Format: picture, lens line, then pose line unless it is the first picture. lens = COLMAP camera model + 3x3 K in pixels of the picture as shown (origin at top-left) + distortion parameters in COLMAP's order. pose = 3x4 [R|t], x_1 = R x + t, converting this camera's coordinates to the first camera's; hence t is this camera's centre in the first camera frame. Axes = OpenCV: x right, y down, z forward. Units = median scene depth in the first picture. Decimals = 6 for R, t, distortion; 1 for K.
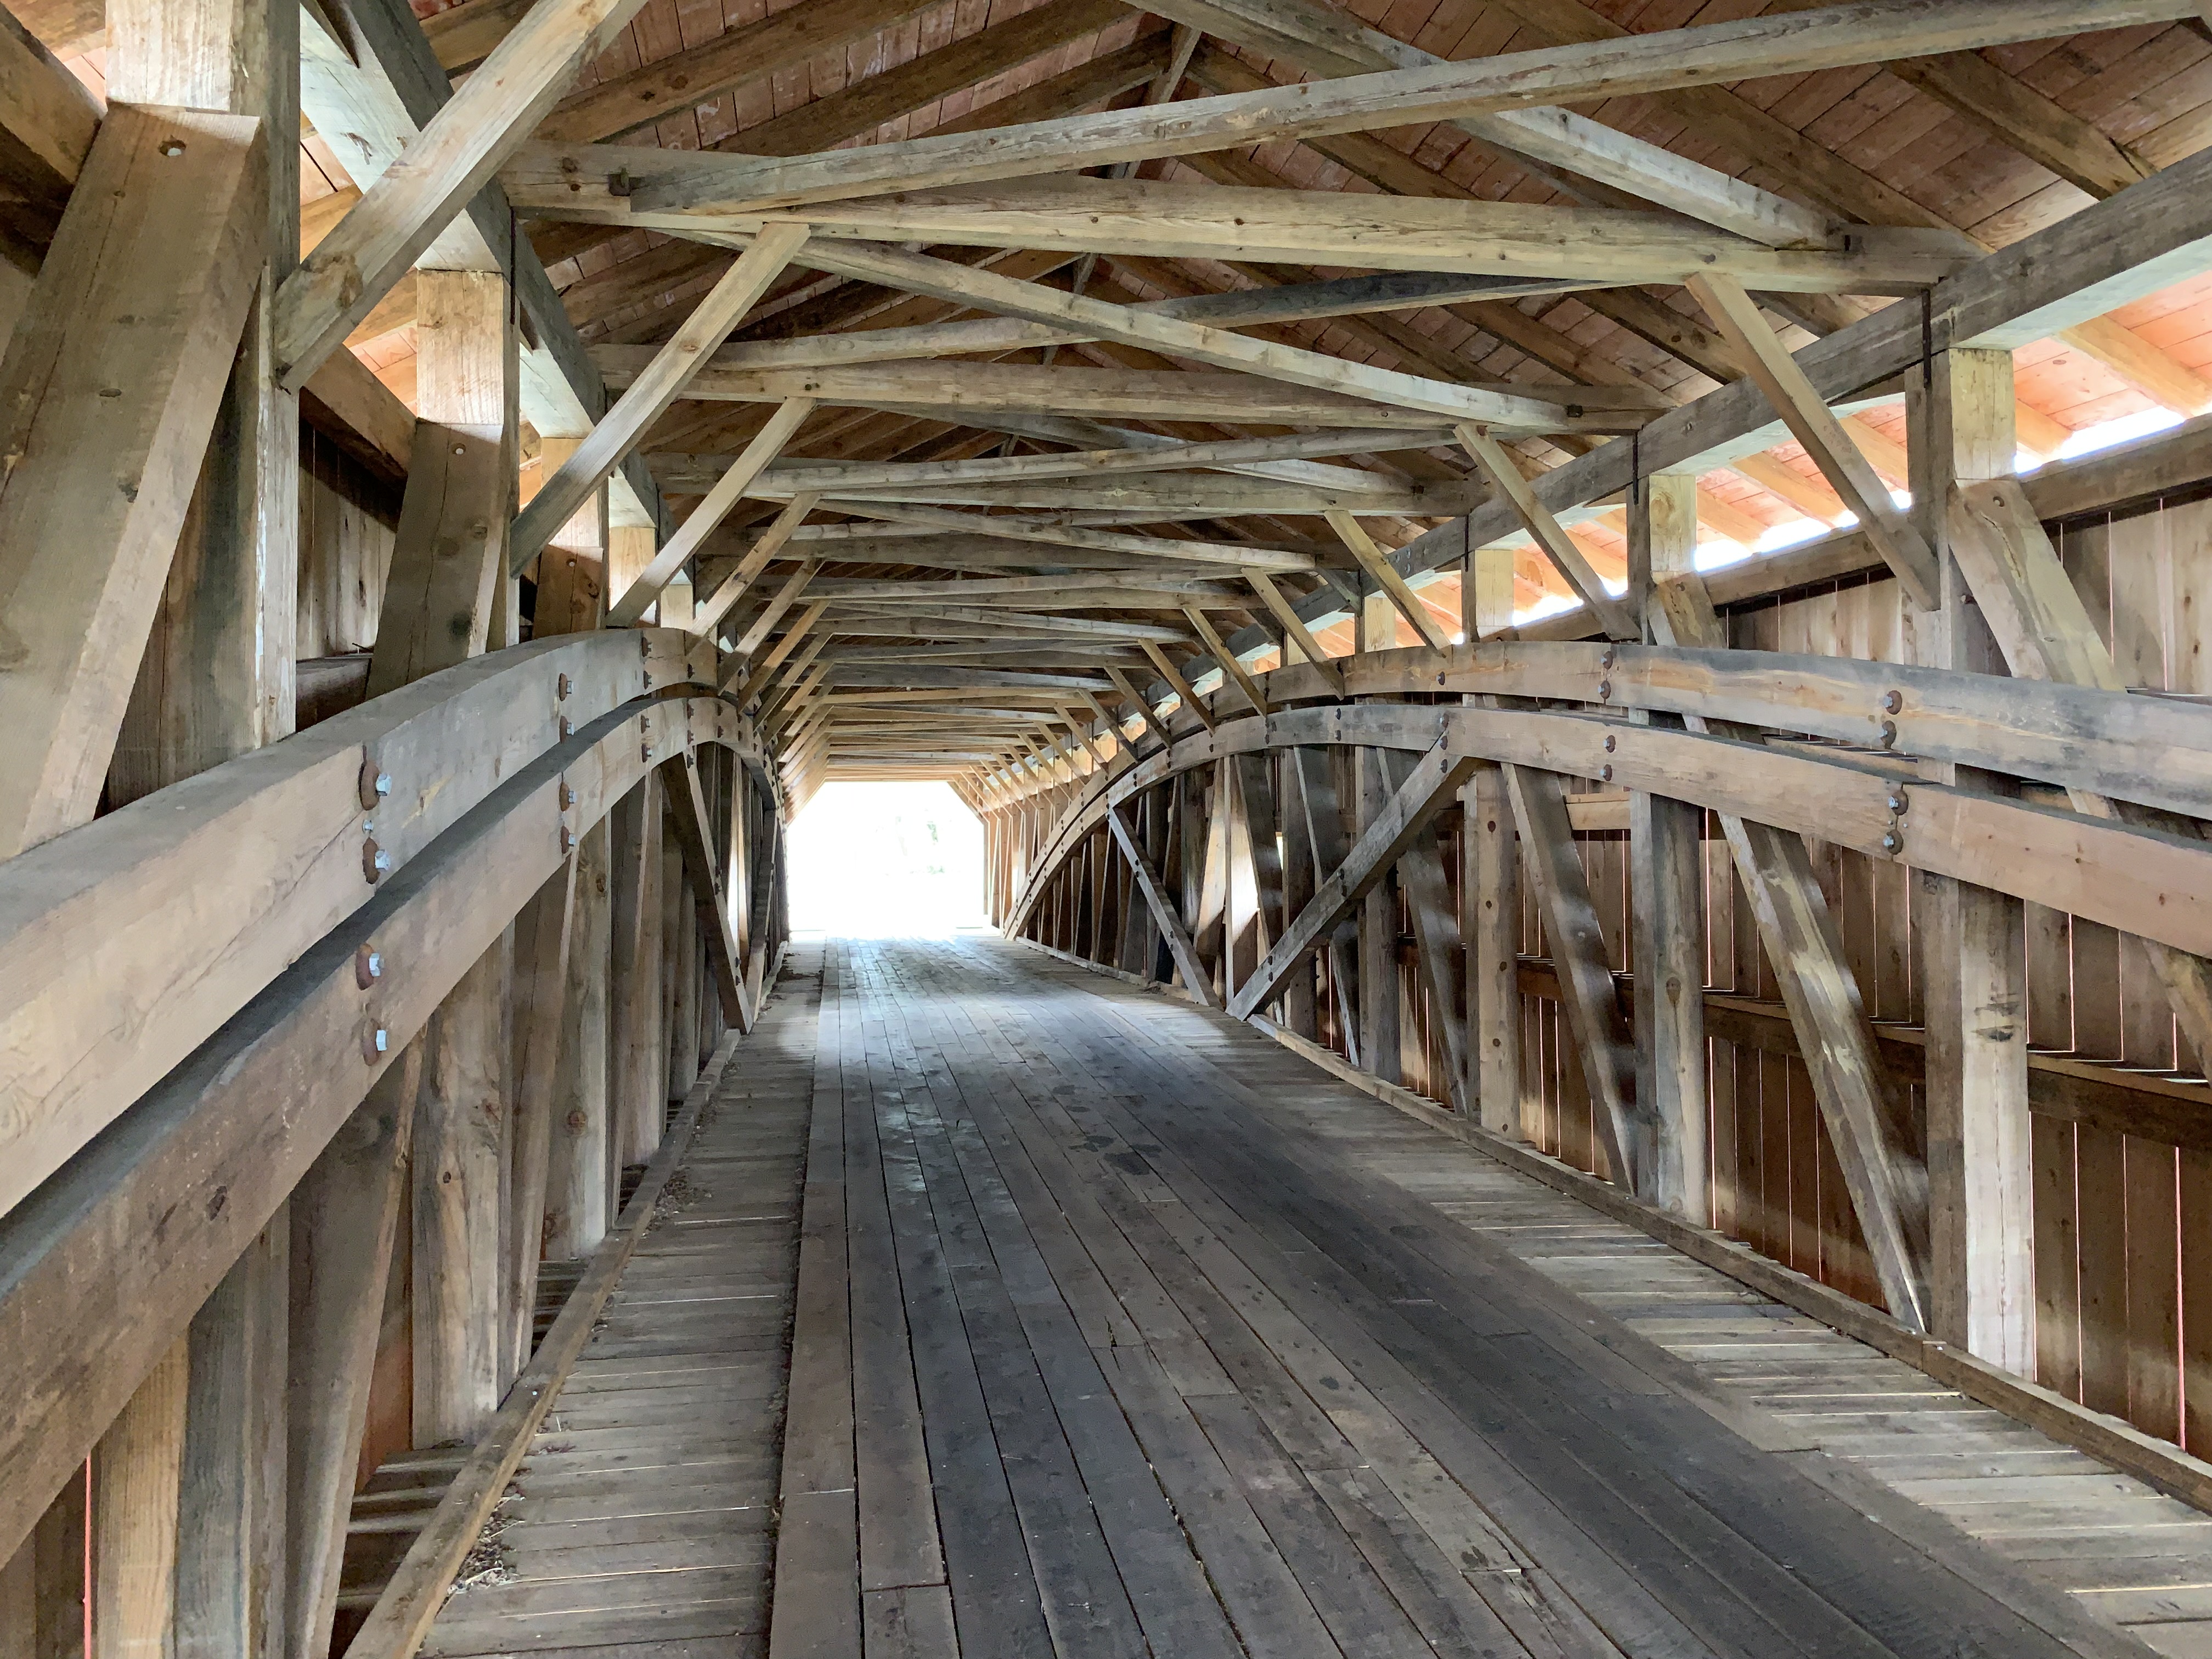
lens RADIAL K [[1685.6, 0, 1101.9], [0, 1685.6, 825.0], [0, 0, 1]] dist [0.008274, -0.004813]
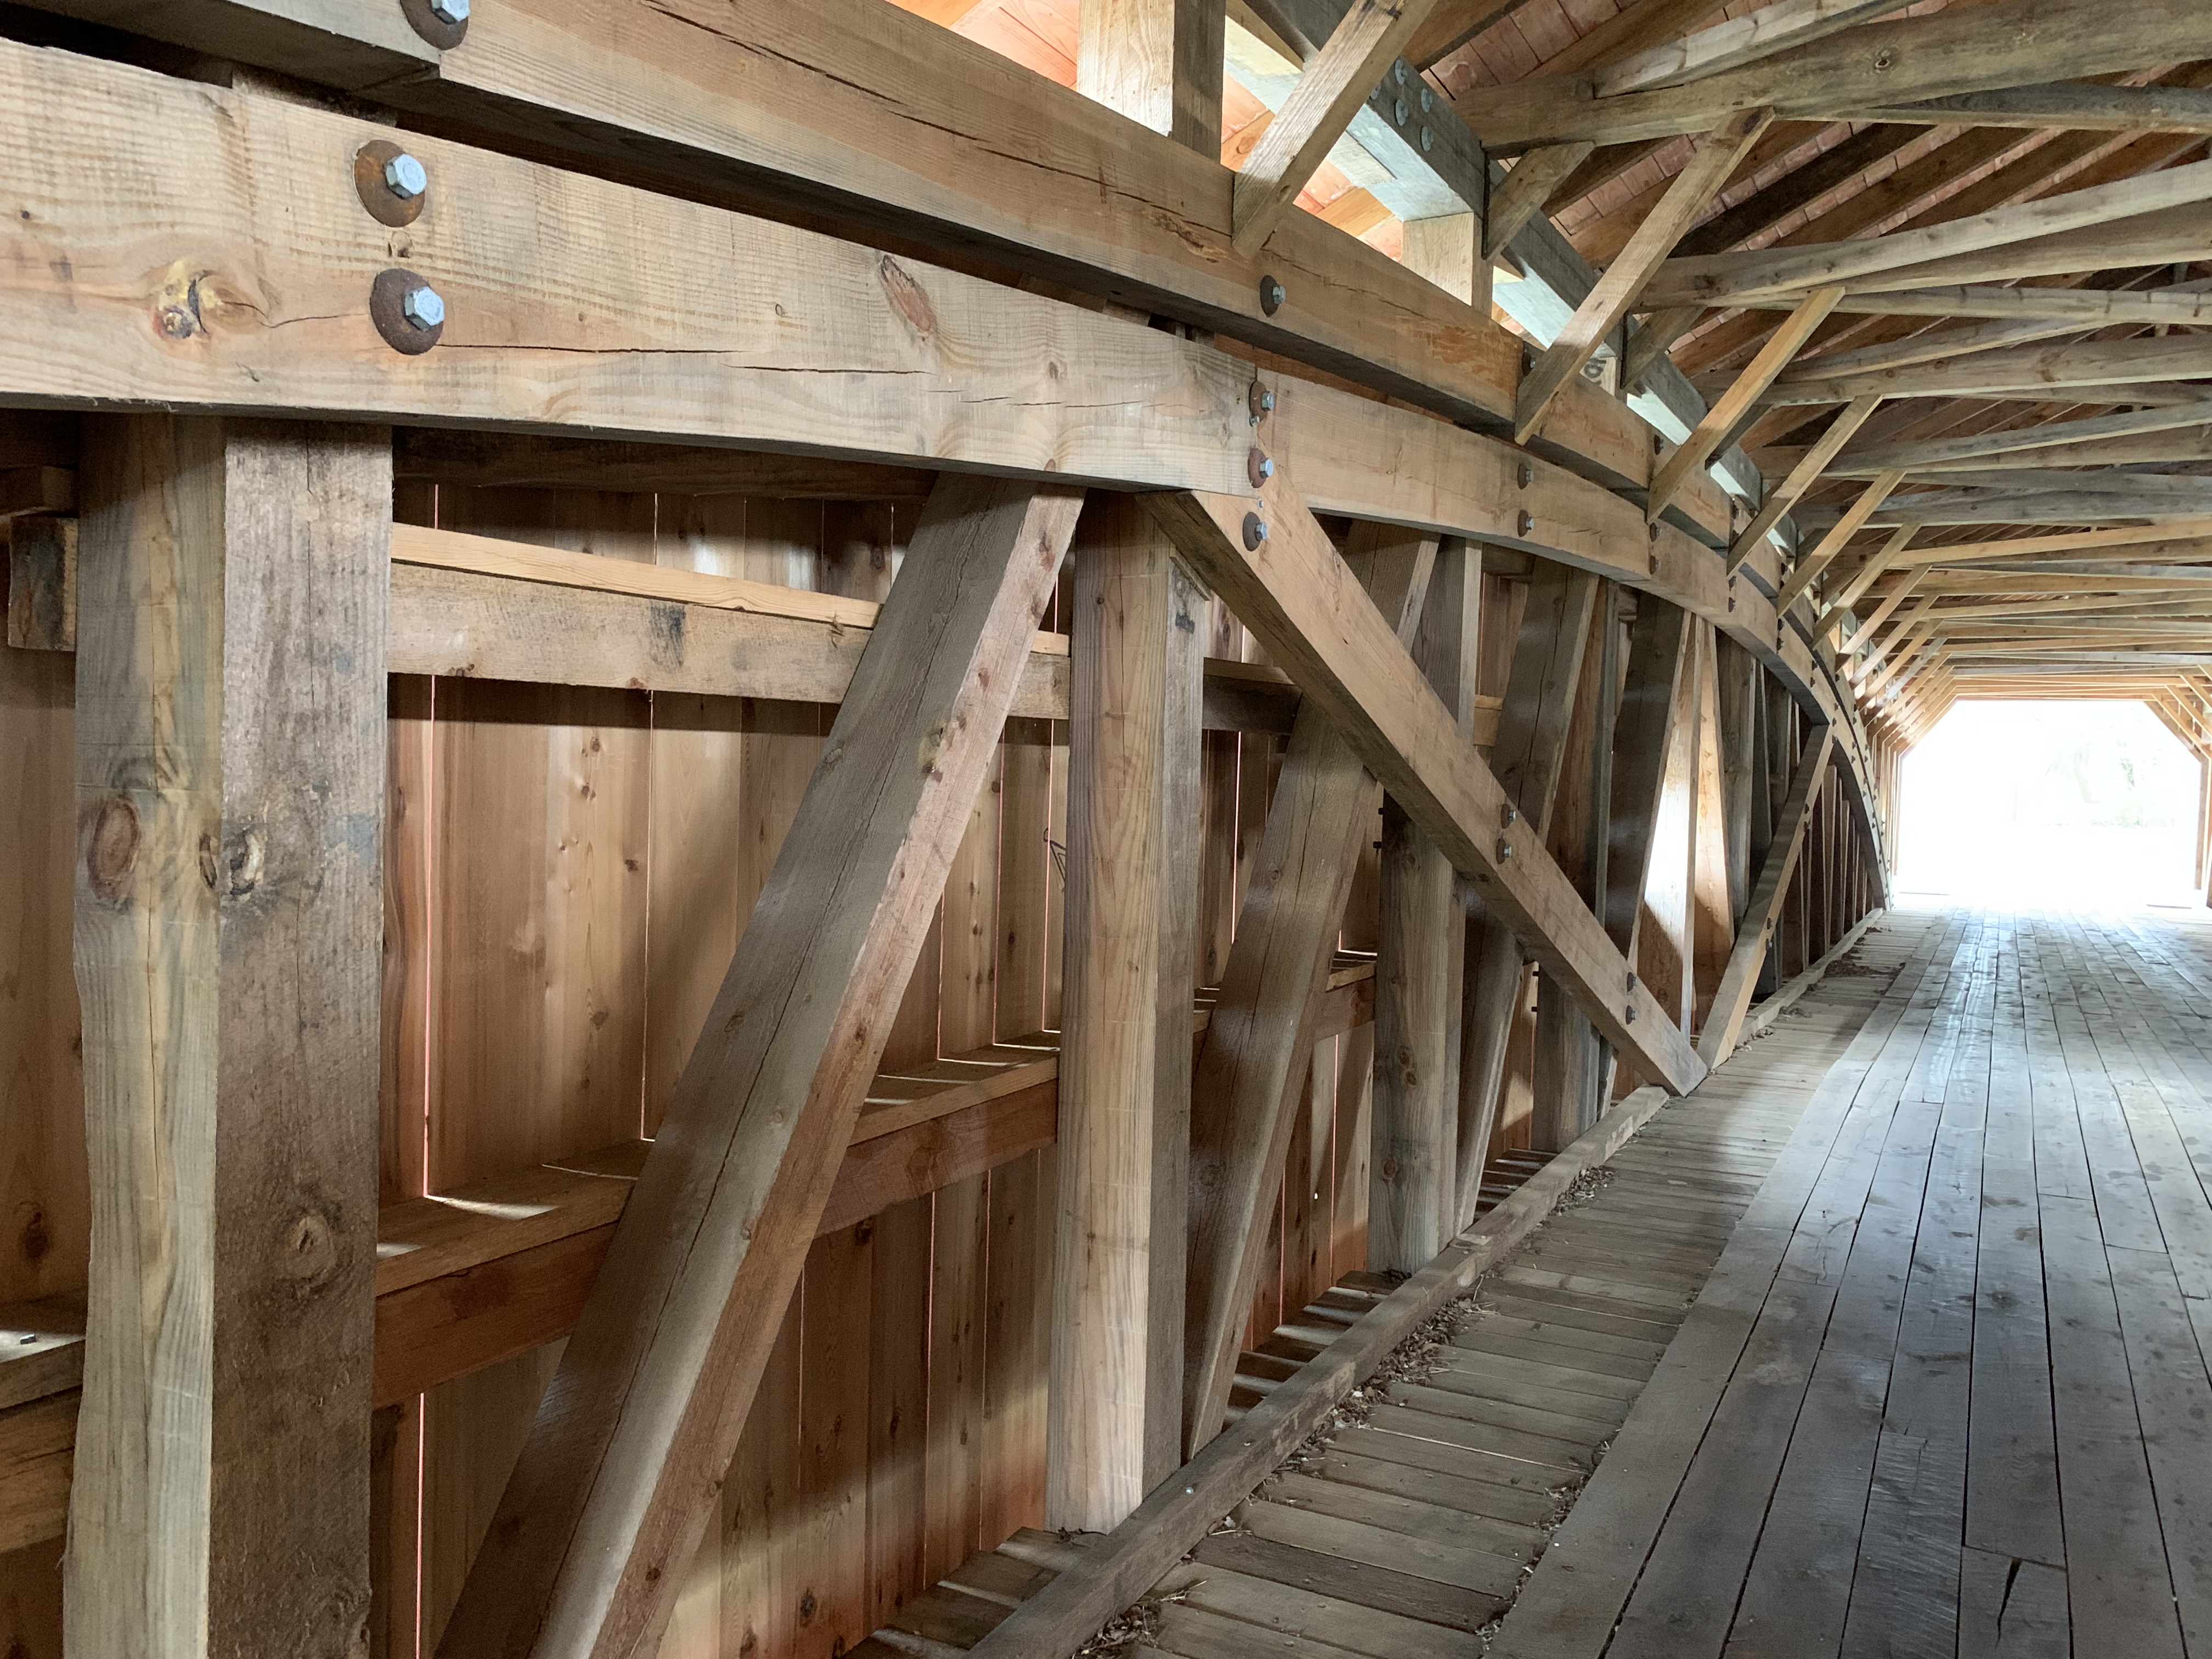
lens RADIAL K [[1685.6, 0, 1110.5], [0, 1685.6, 821.3], [0, 0, 1]] dist [0.008274, -0.004813]
pose [[0.798070, 0.050482, -0.600446, -0.012565], [-0.026999, 0.998479, 0.048061, 0.003907], [0.601959, -0.022145, 0.798220, 0.235443]]
